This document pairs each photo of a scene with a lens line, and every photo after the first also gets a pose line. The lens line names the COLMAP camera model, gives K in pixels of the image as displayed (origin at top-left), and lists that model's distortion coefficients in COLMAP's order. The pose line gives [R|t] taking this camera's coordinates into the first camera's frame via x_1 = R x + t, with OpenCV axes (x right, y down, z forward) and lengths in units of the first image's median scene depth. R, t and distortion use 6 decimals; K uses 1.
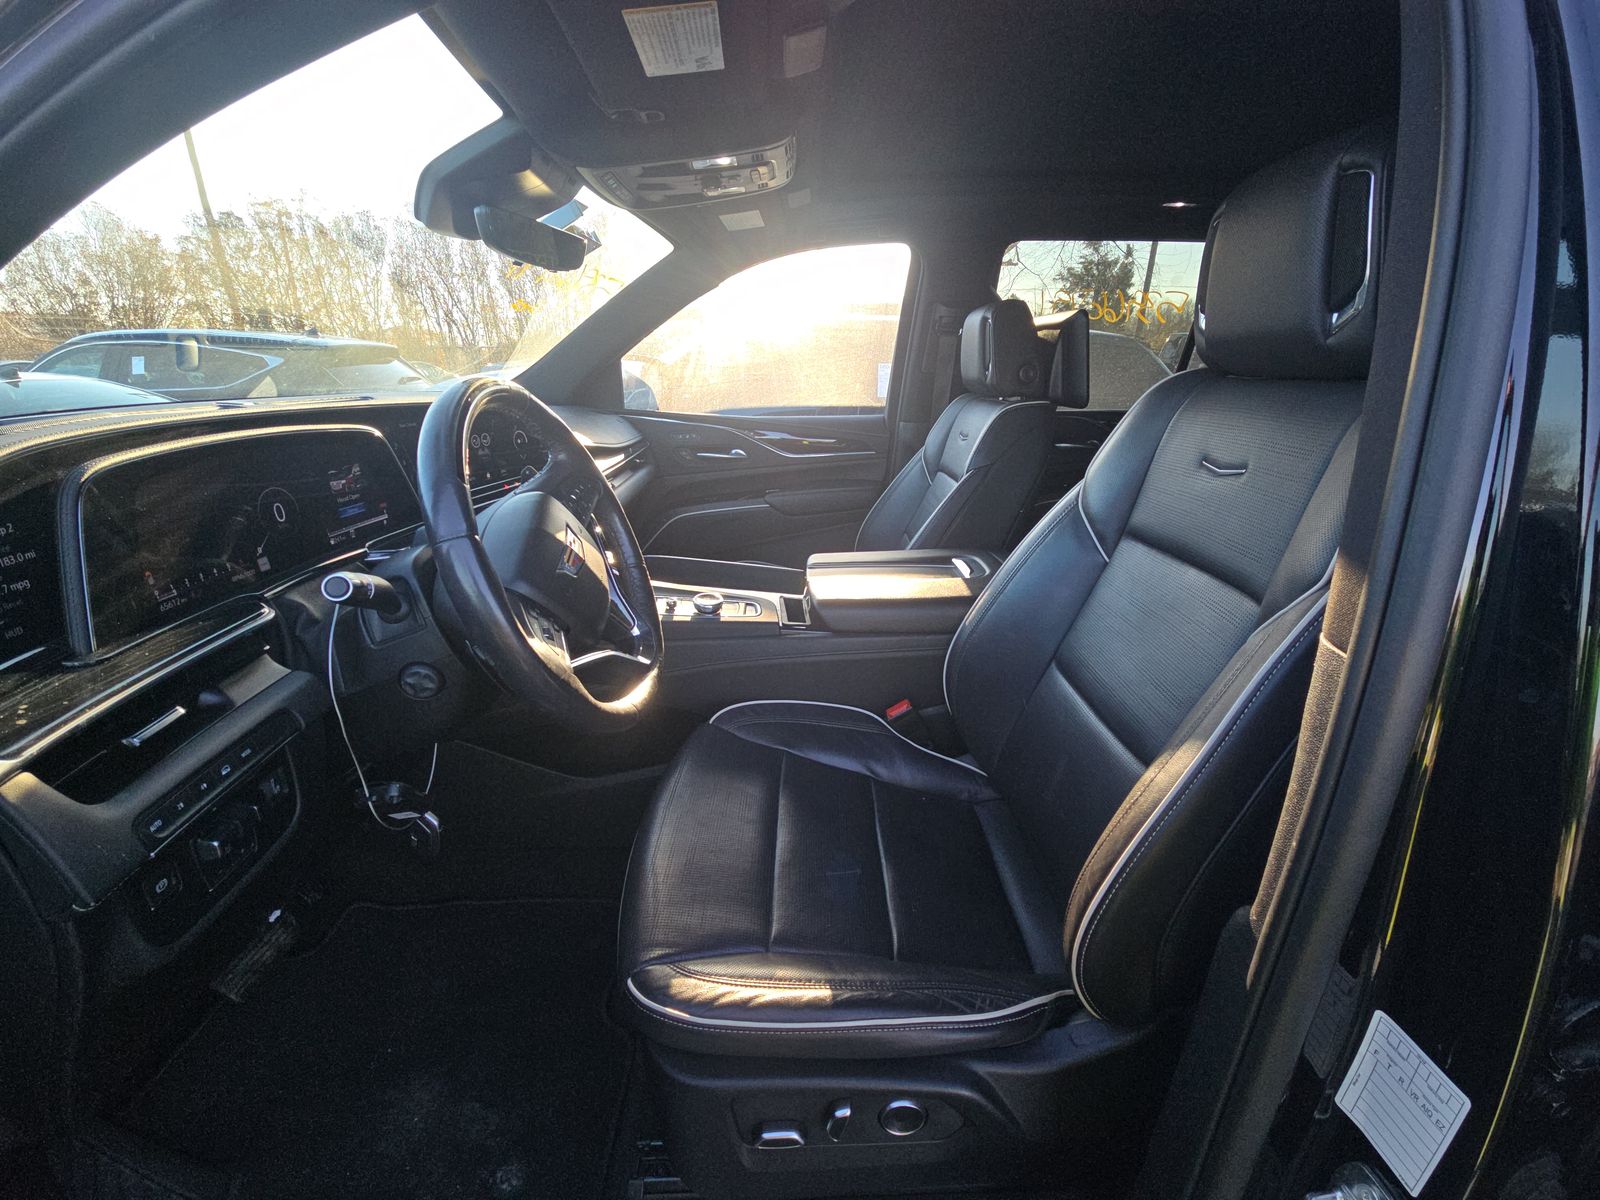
lens RADIAL K [[642.3, 0, 800.6], [0, 642.3, 602.8], [0, 0, 1]] dist [0.012229, -0.003726]
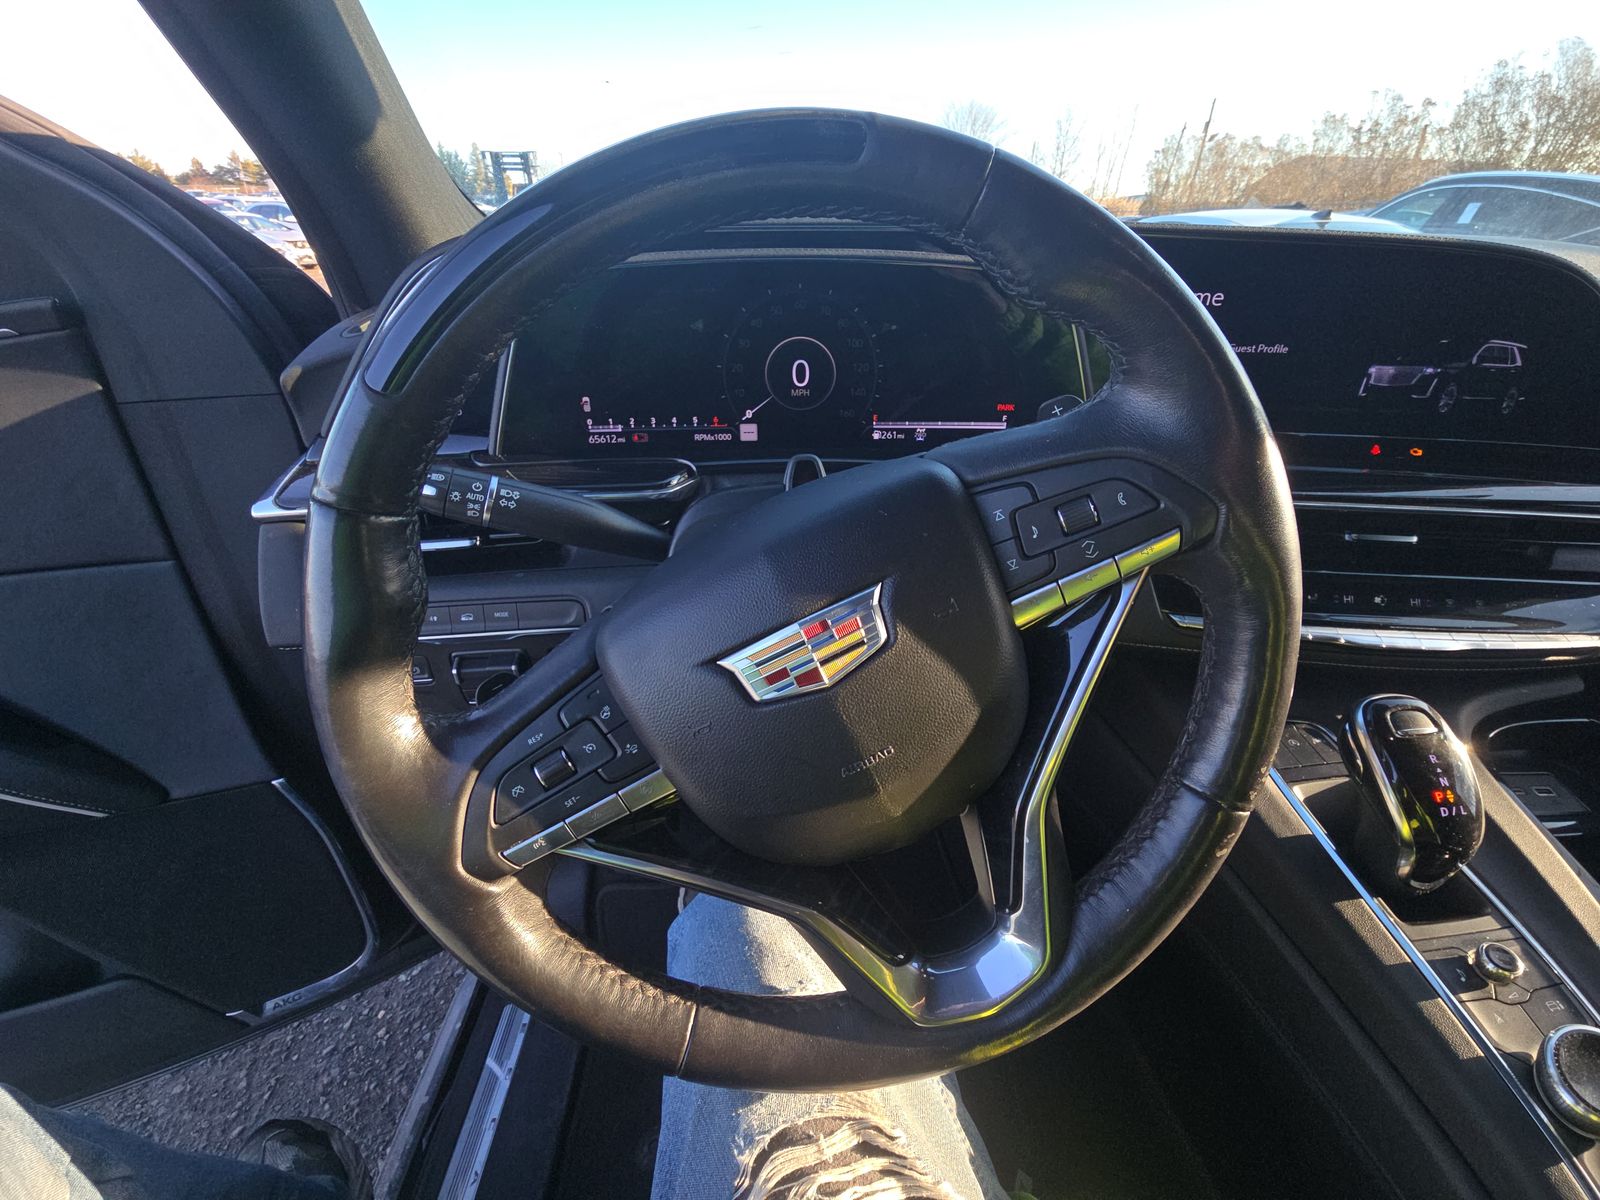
lens RADIAL K [[642.3, 0, 801.5], [0, 642.3, 591.1], [0, 0, 1]] dist [0.012229, -0.003726]
pose [[0.054614, 0.502362, -0.862931, -0.065938], [-0.352935, 0.818146, 0.453954, -0.268076], [0.934053, 0.279766, 0.221984, 0.914335]]
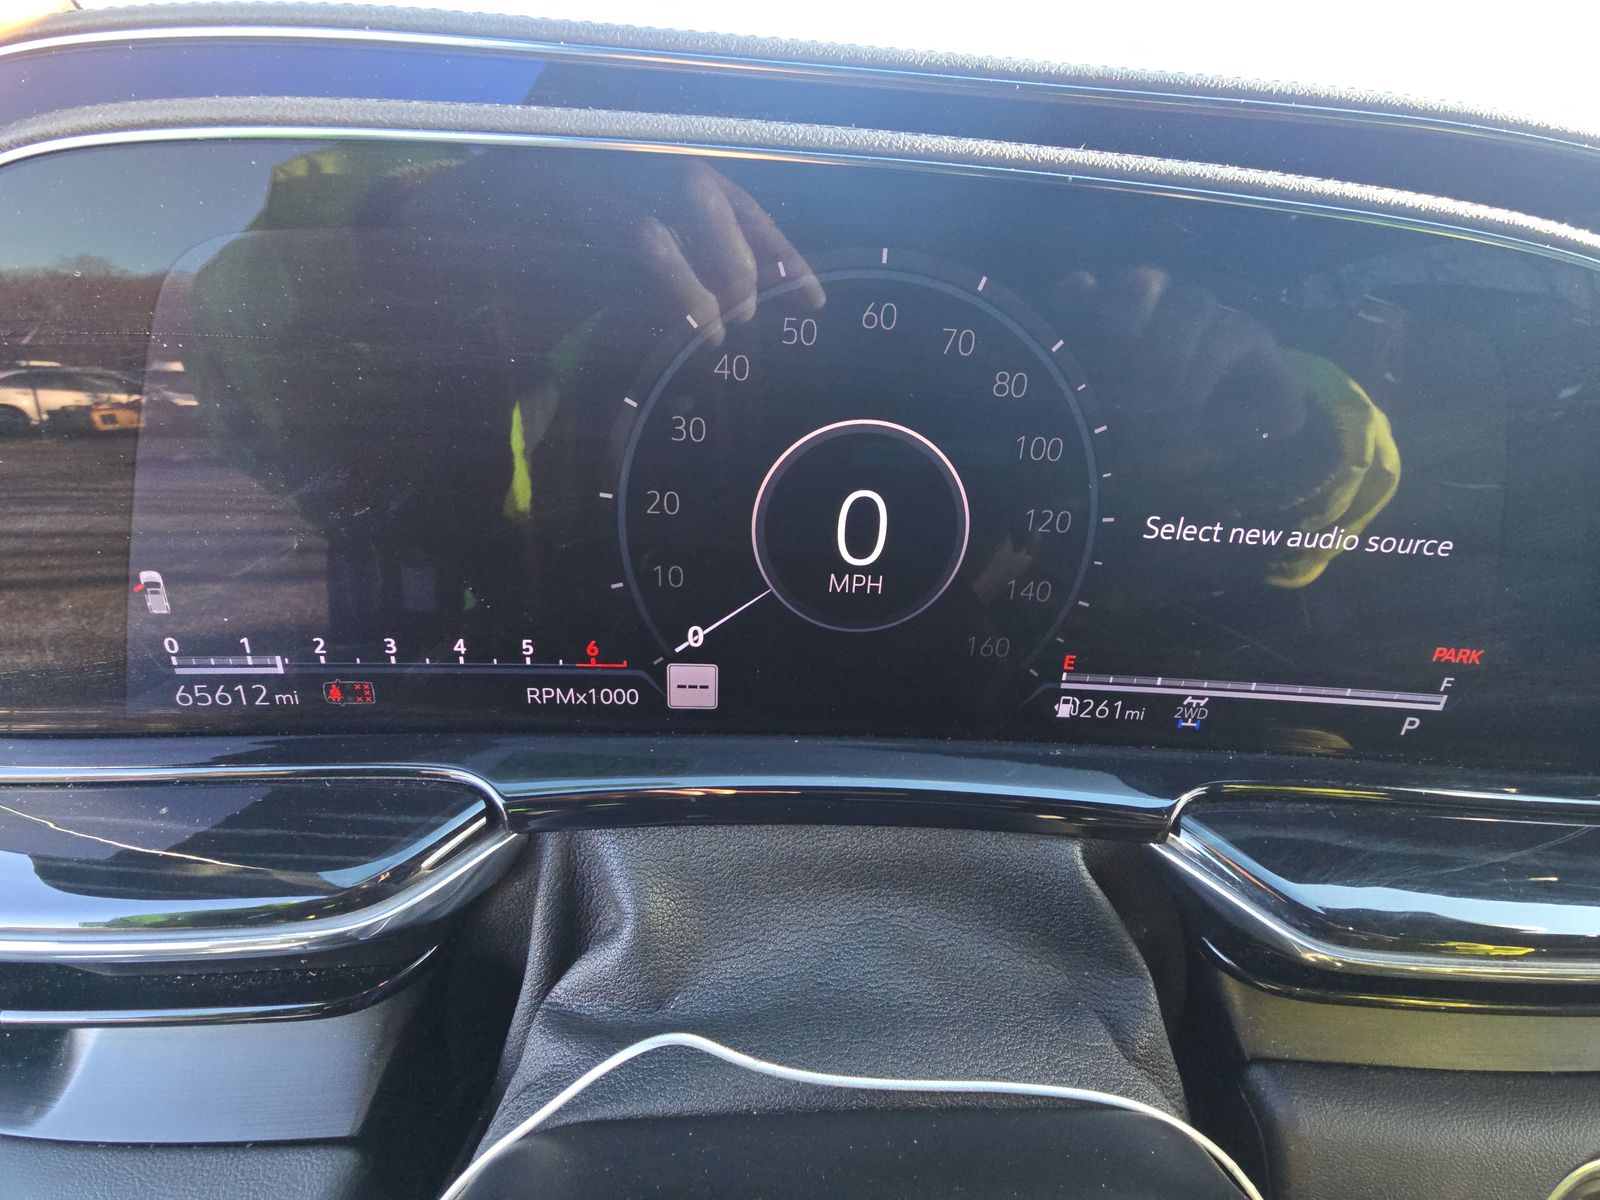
lens RADIAL K [[642.3, 0, 793.9], [0, 642.3, 600.4], [0, 0, 1]] dist [0.012229, -0.003726]
pose [[0.035220, 0.397815, -0.916789, -0.589310], [-0.401755, 0.845604, 0.351492, -0.189965], [0.915070, 0.355945, 0.189607, 0.948095]]
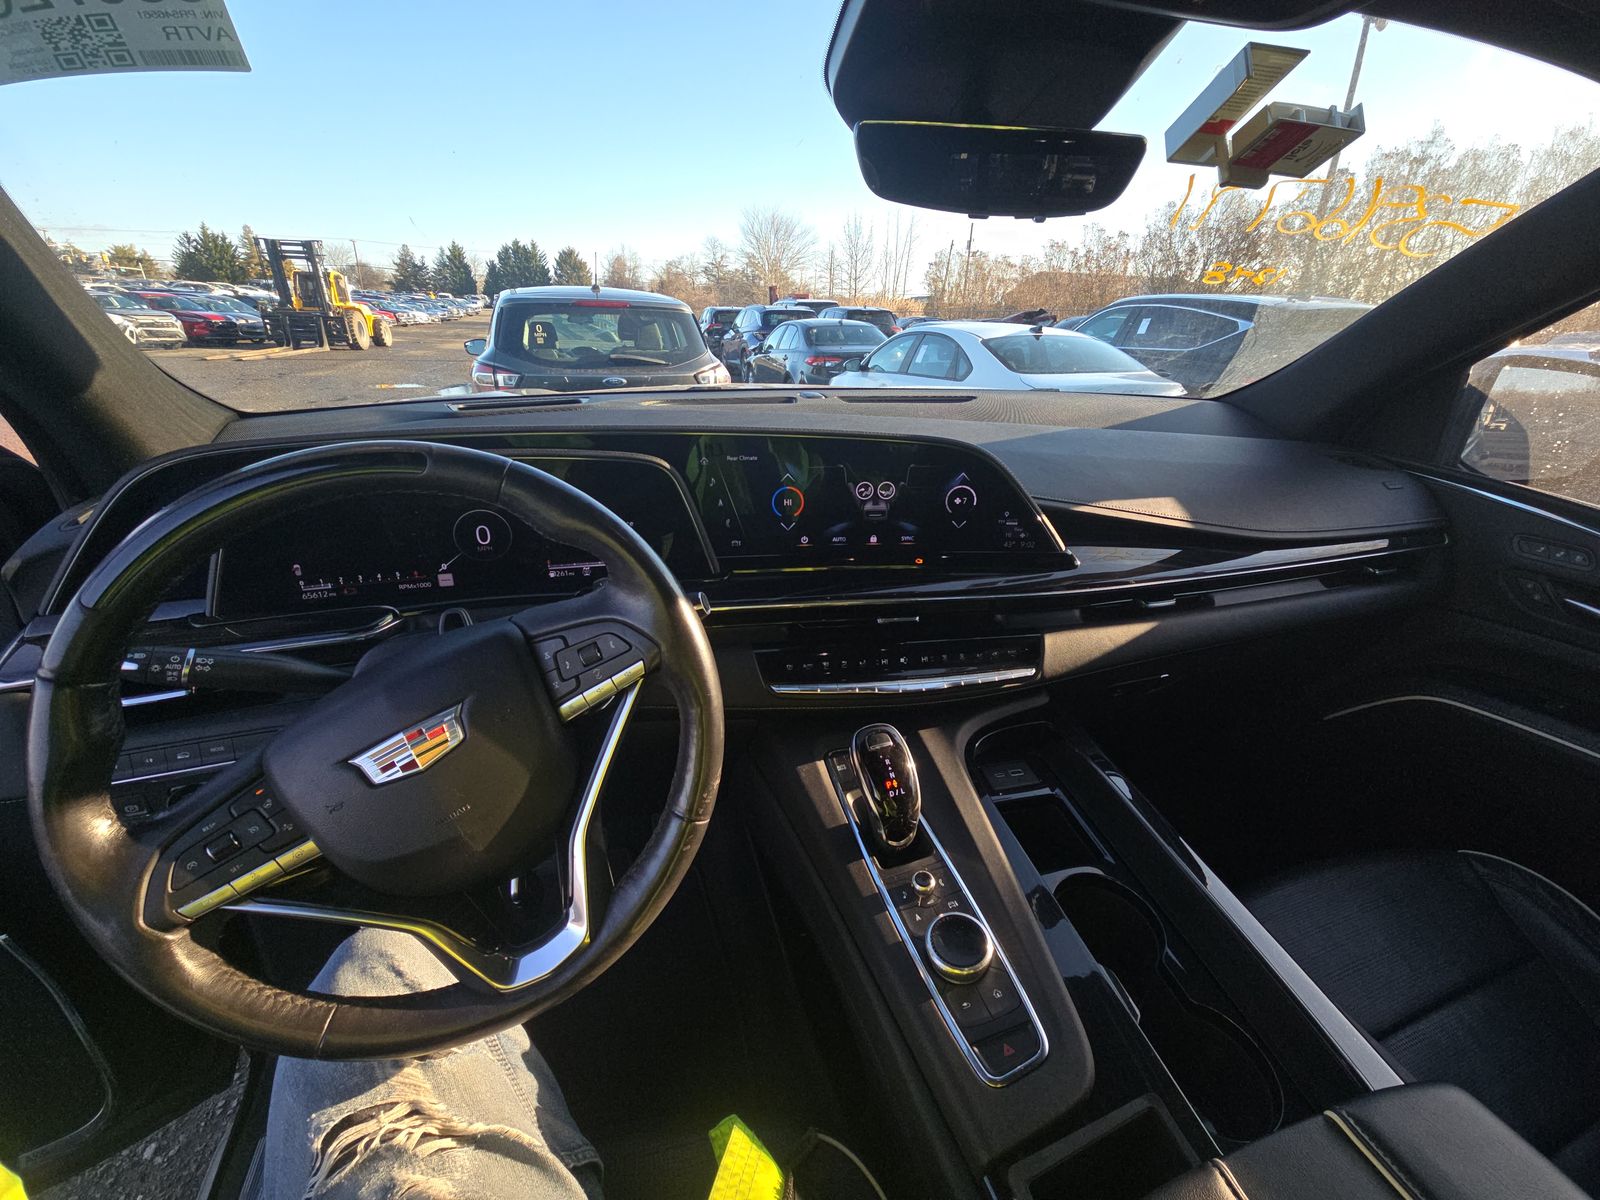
lens RADIAL K [[642.3, 0, 794.0], [0, 642.3, 601.1], [0, 0, 1]] dist [0.012229, -0.003726]
pose [[0.285437, 0.397759, -0.871959, 0.201824], [-0.351046, 0.889972, 0.291061, -0.496175], [0.891792, 0.223018, 0.393663, 1.064154]]
